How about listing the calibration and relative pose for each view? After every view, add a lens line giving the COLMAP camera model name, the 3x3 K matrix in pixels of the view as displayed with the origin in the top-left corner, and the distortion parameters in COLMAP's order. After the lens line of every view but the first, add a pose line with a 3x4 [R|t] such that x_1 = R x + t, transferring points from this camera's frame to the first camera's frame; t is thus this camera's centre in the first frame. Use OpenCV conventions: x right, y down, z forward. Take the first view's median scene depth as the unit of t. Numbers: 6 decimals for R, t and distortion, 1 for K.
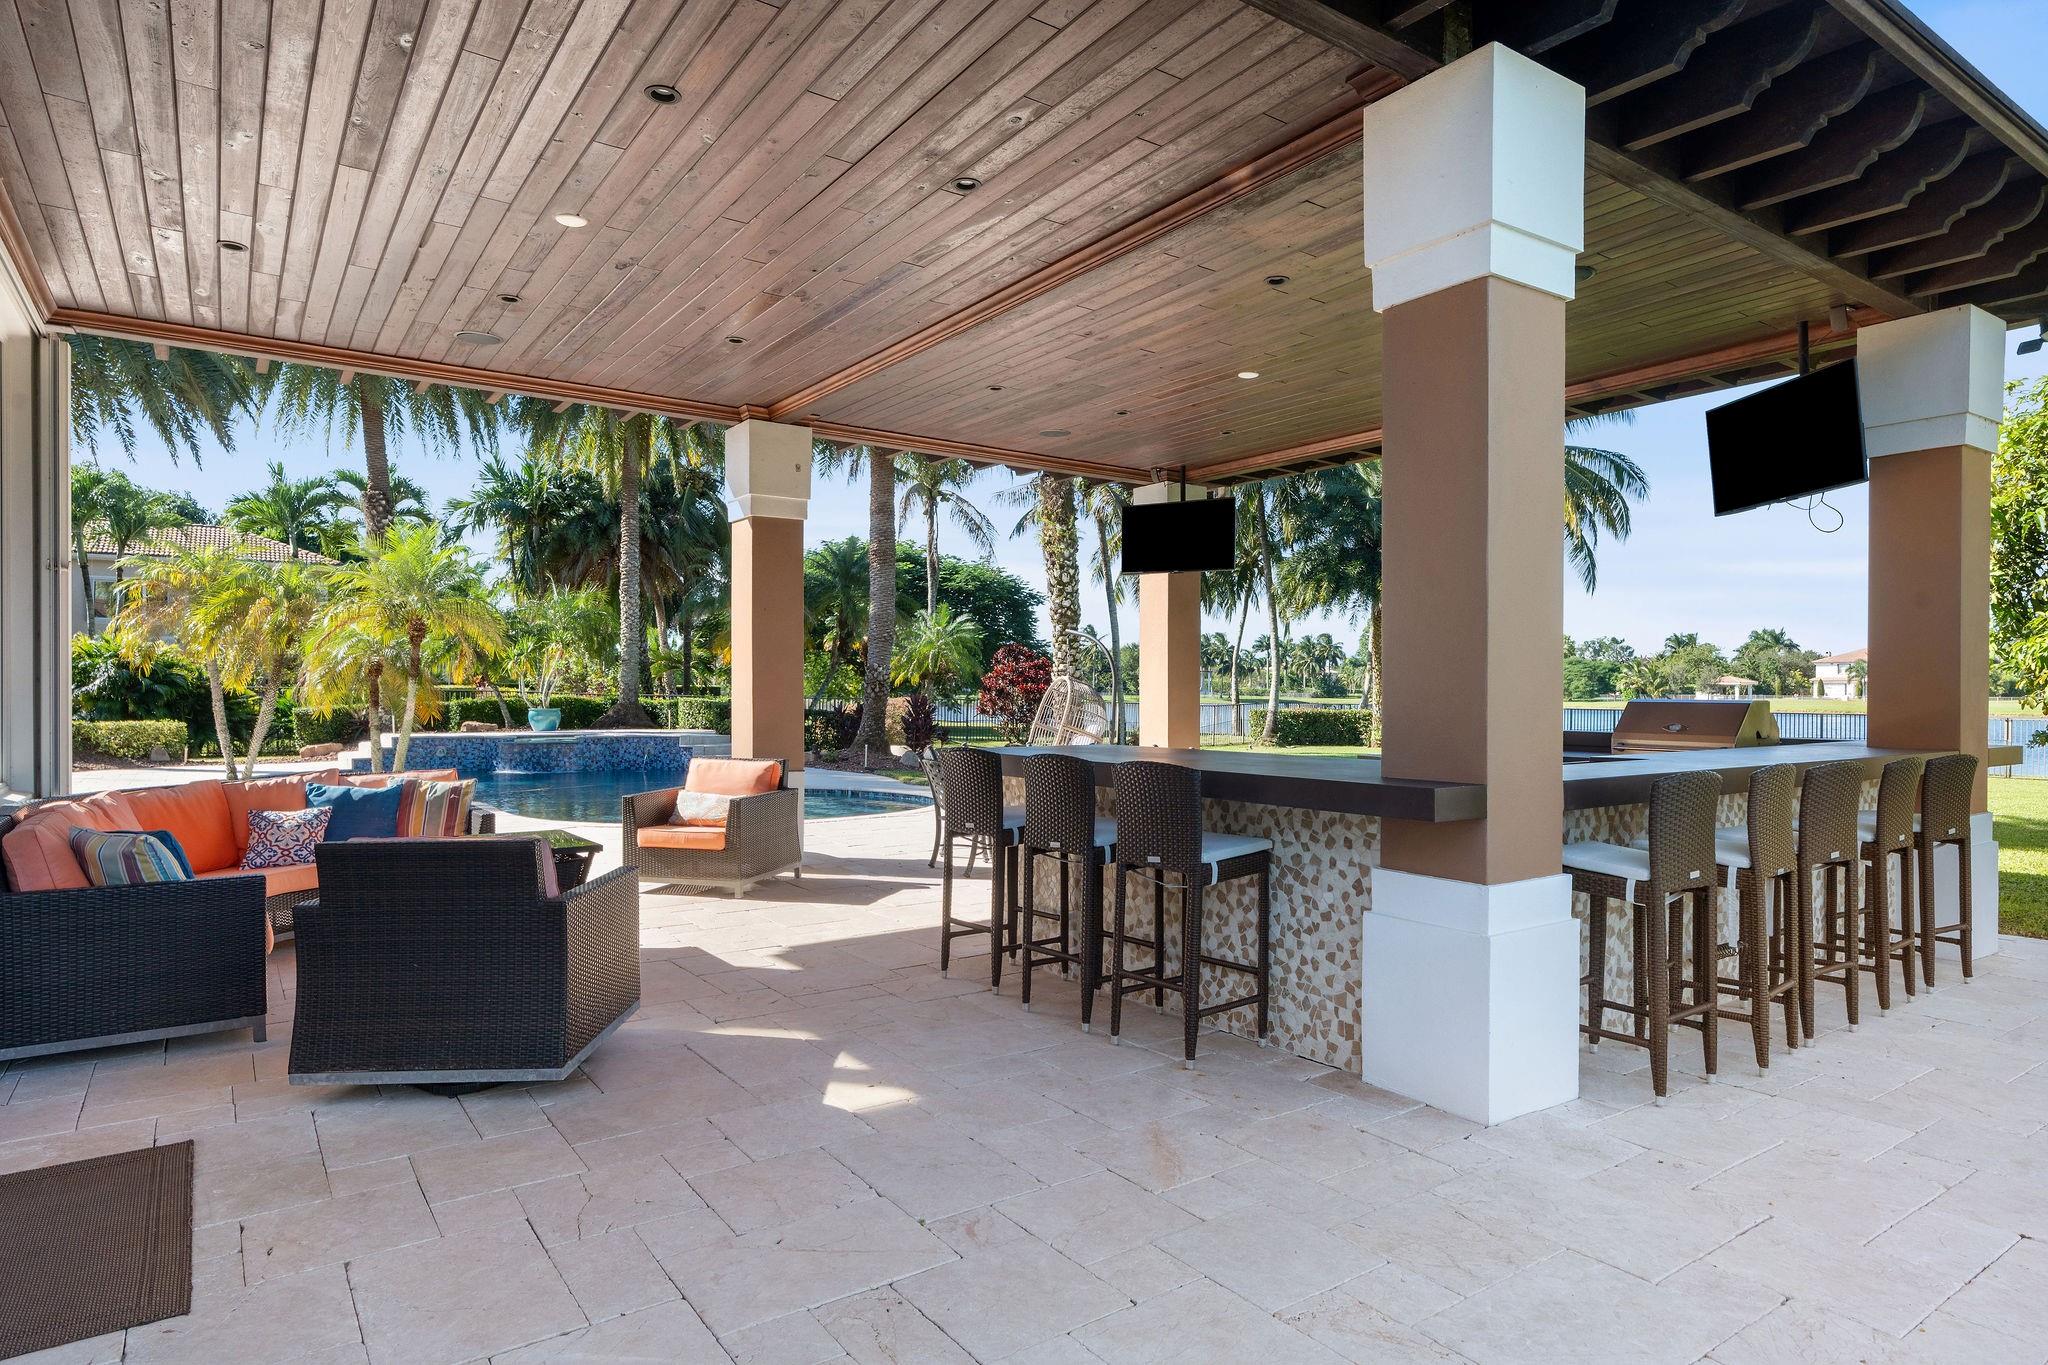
lens RADIAL K [[1166.9, 0, 1021.6], [0, 1166.9, 688.1], [0, 0, 1]] dist [-0.003320, -0.000336]
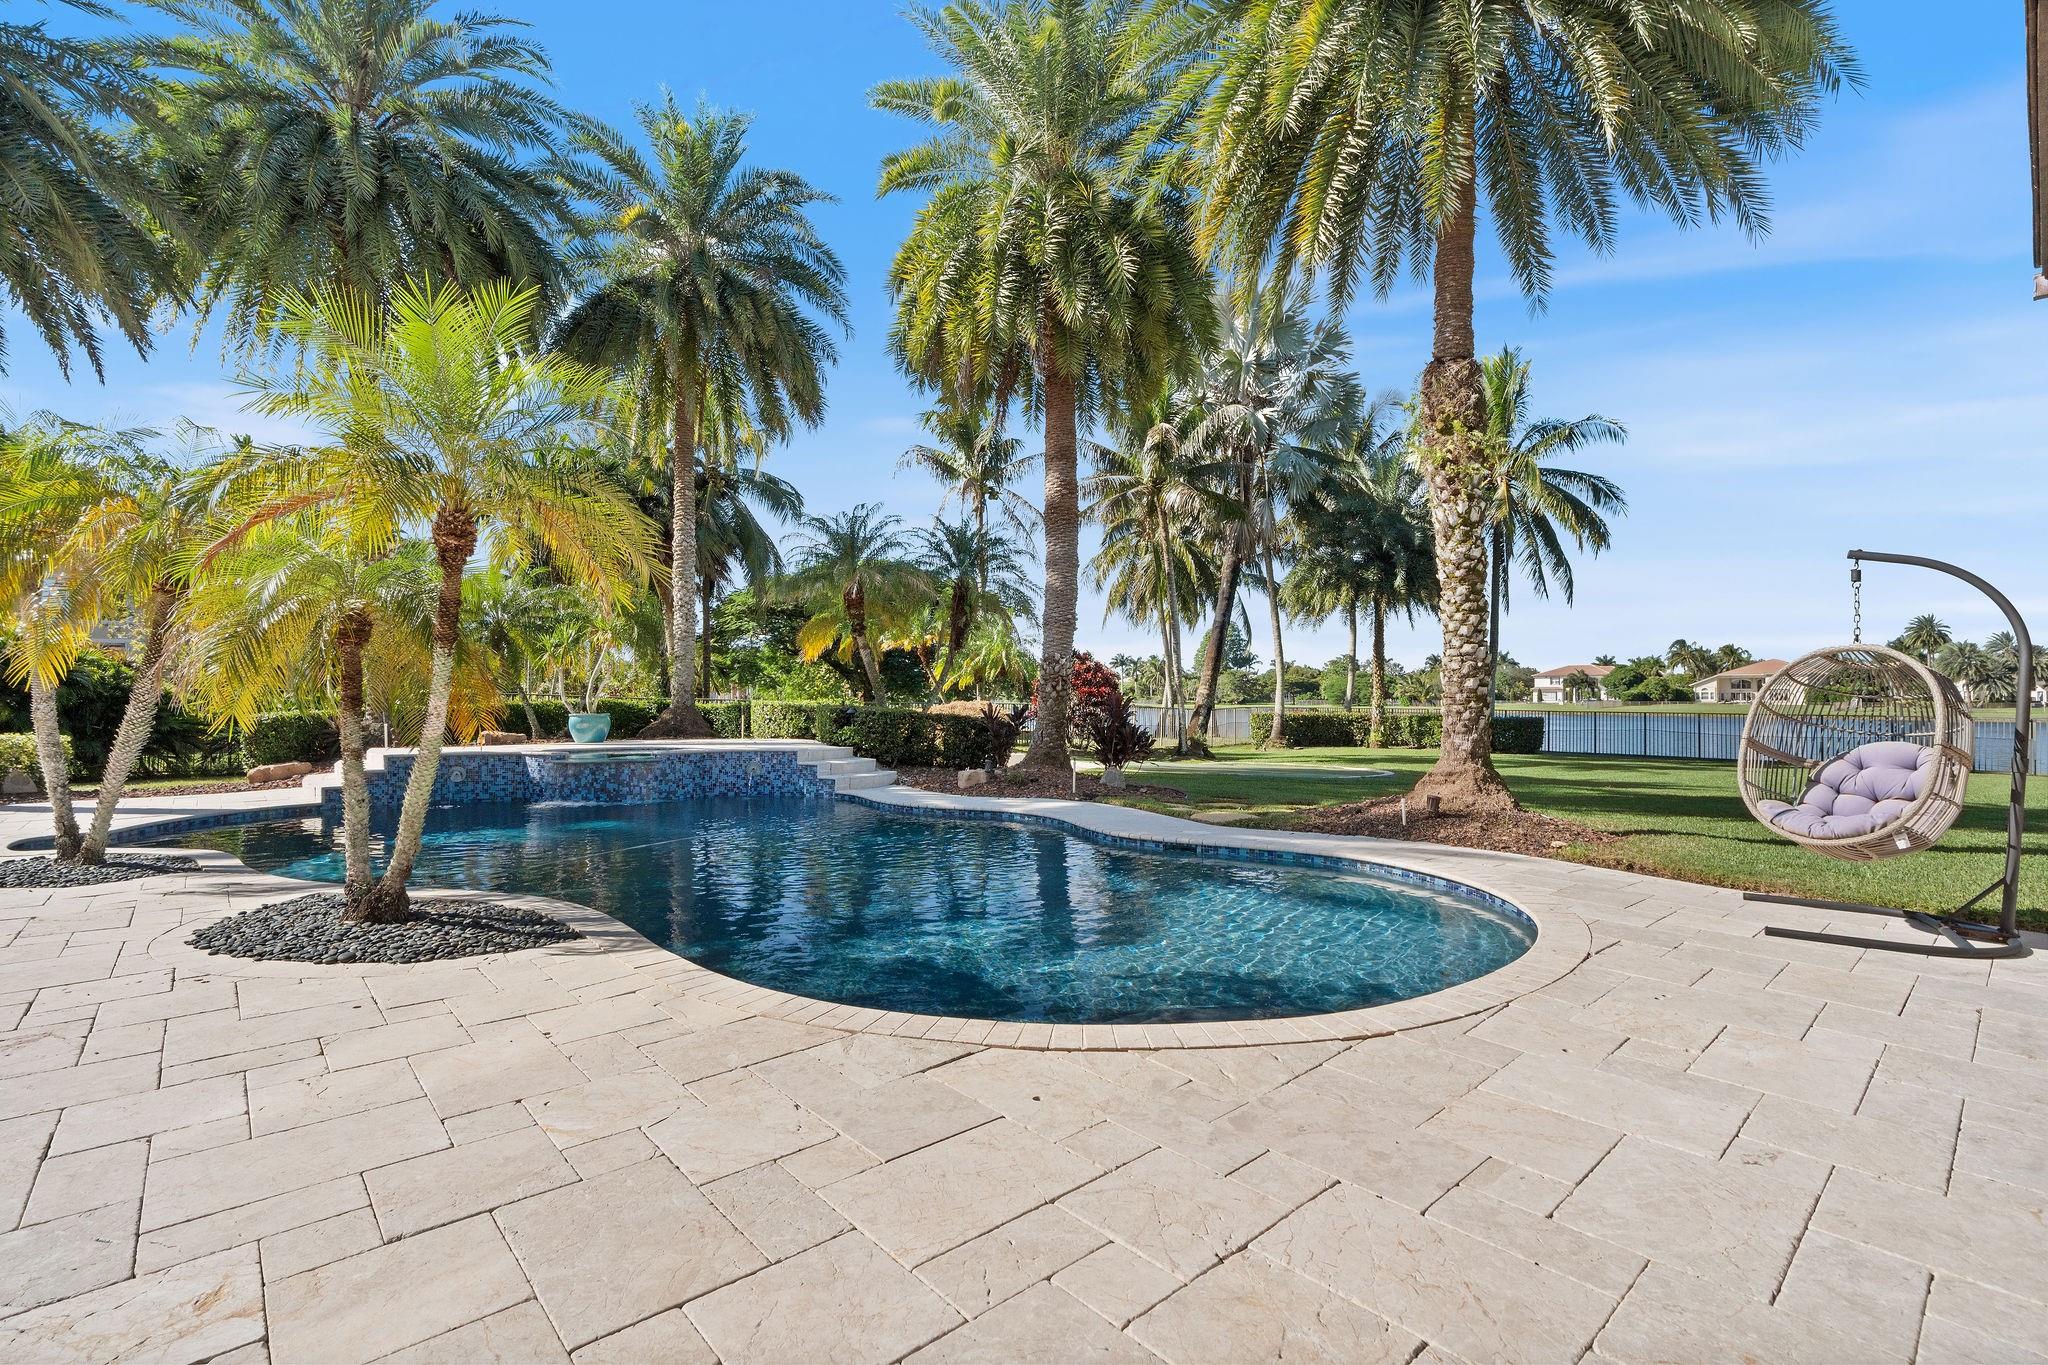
lens RADIAL K [[923.1, 0, 1028.6], [0, 923.1, 686.7], [0, 0, 1]] dist [-0.013285, -0.000010]
pose [[0.992564, -0.000740, 0.121722, -0.205845], [0.002122, 0.999935, -0.011221, 0.006988], [-0.121706, 0.011395, 0.992501, 0.375014]]
